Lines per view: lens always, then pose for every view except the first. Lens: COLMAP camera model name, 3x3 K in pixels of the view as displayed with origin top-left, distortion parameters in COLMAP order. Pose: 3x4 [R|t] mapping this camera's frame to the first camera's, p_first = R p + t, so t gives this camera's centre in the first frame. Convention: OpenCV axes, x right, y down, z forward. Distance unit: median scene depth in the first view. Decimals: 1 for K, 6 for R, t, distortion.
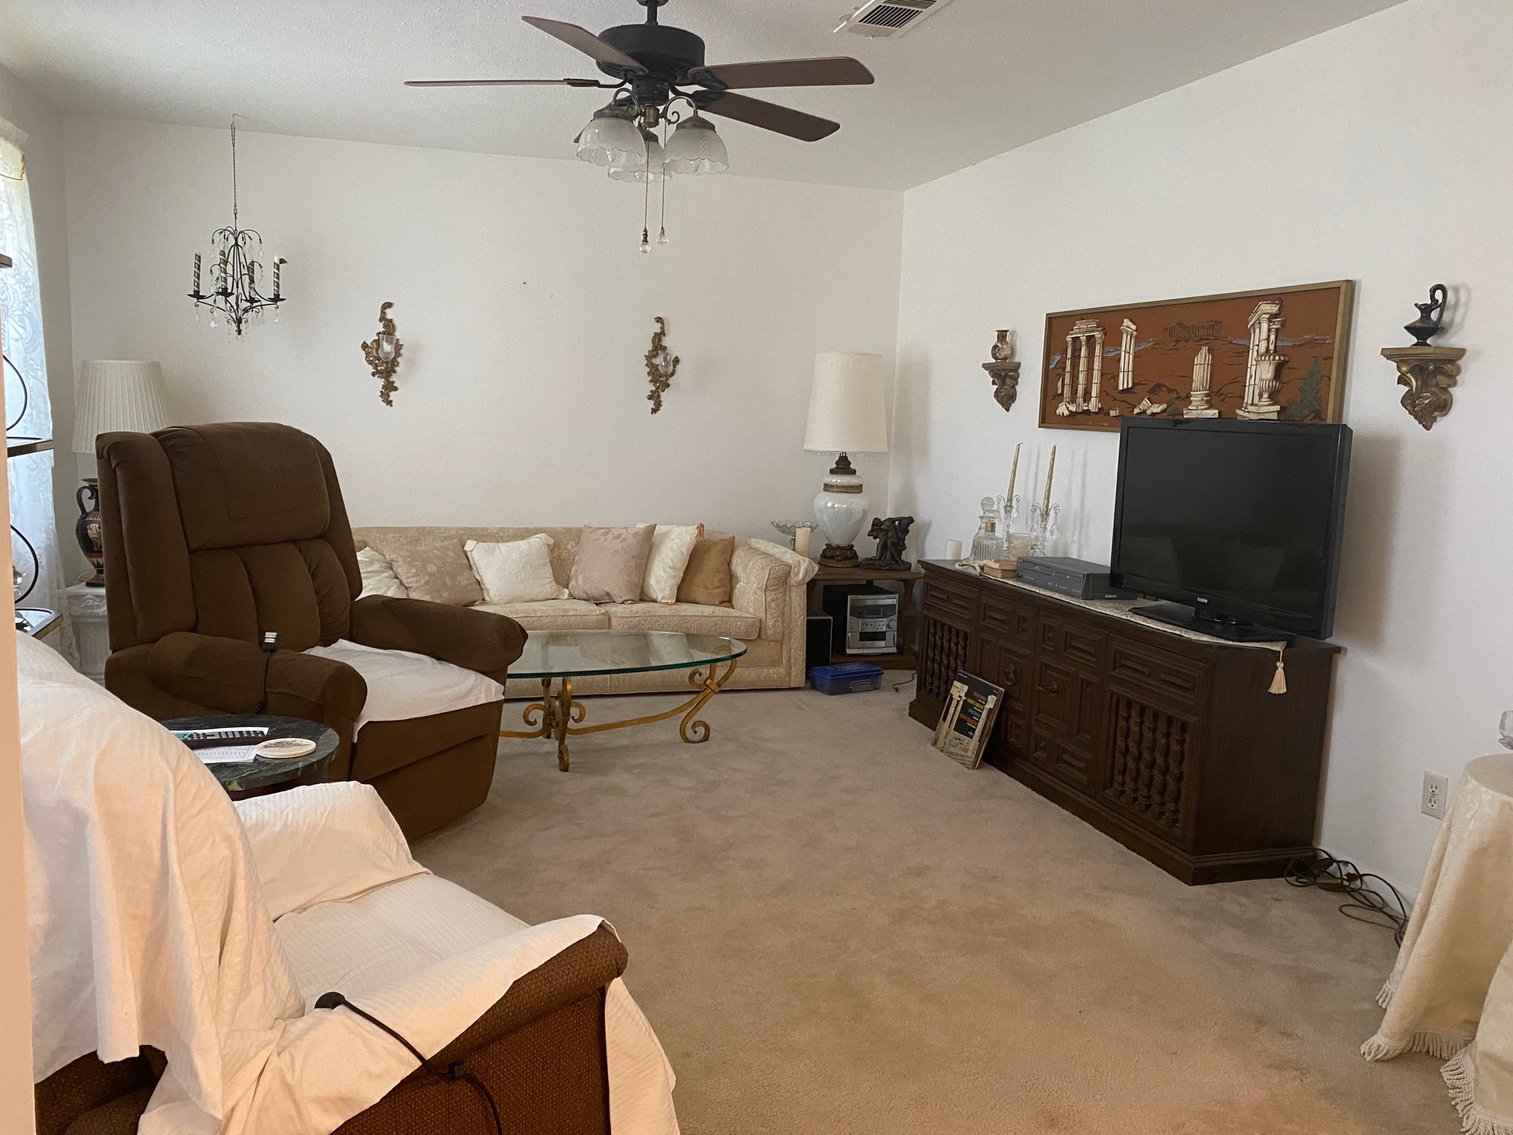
lens RADIAL K [[1203.3, 0, 747.9], [0, 1203.3, 563.6], [0, 0, 1]] dist [0.107219, -0.113427]
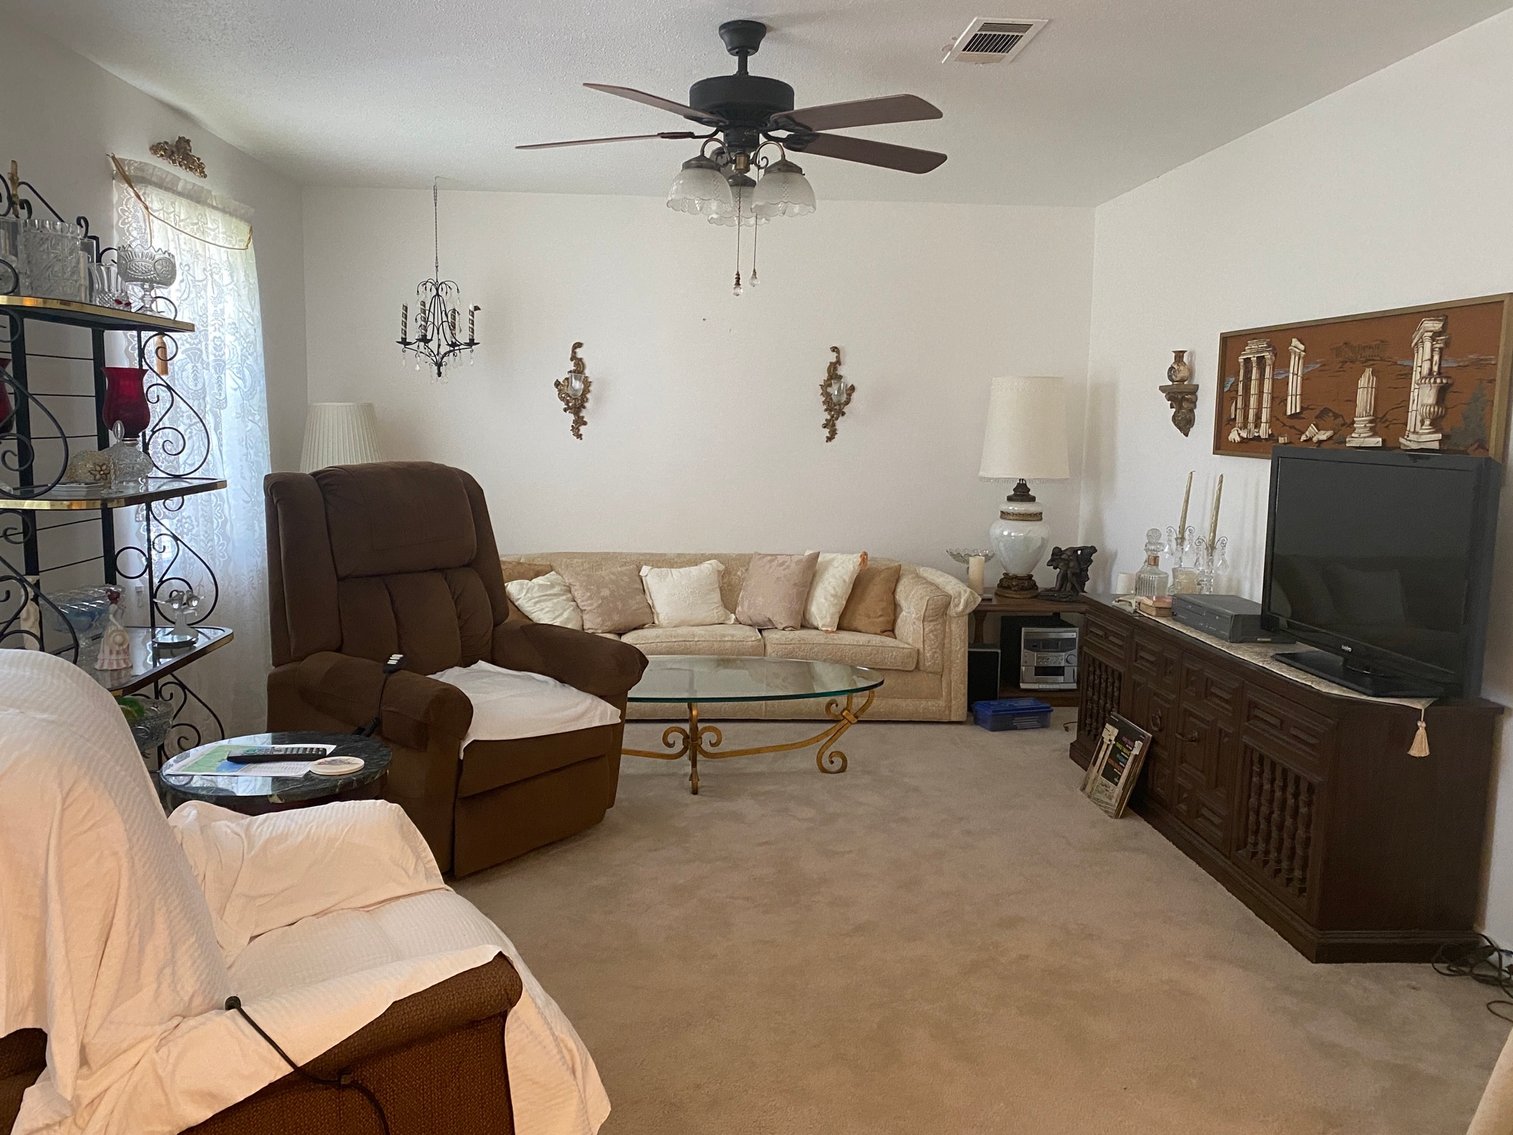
lens RADIAL K [[1203.3, 0, 747.9], [0, 1203.3, 563.6], [0, 0, 1]] dist [0.107219, -0.113427]
pose [[0.972418, 0.012671, -0.232902, 0.125036], [-0.015972, 0.999797, -0.012294, -0.012330], [0.232699, 0.015675, 0.972423, 0.006555]]
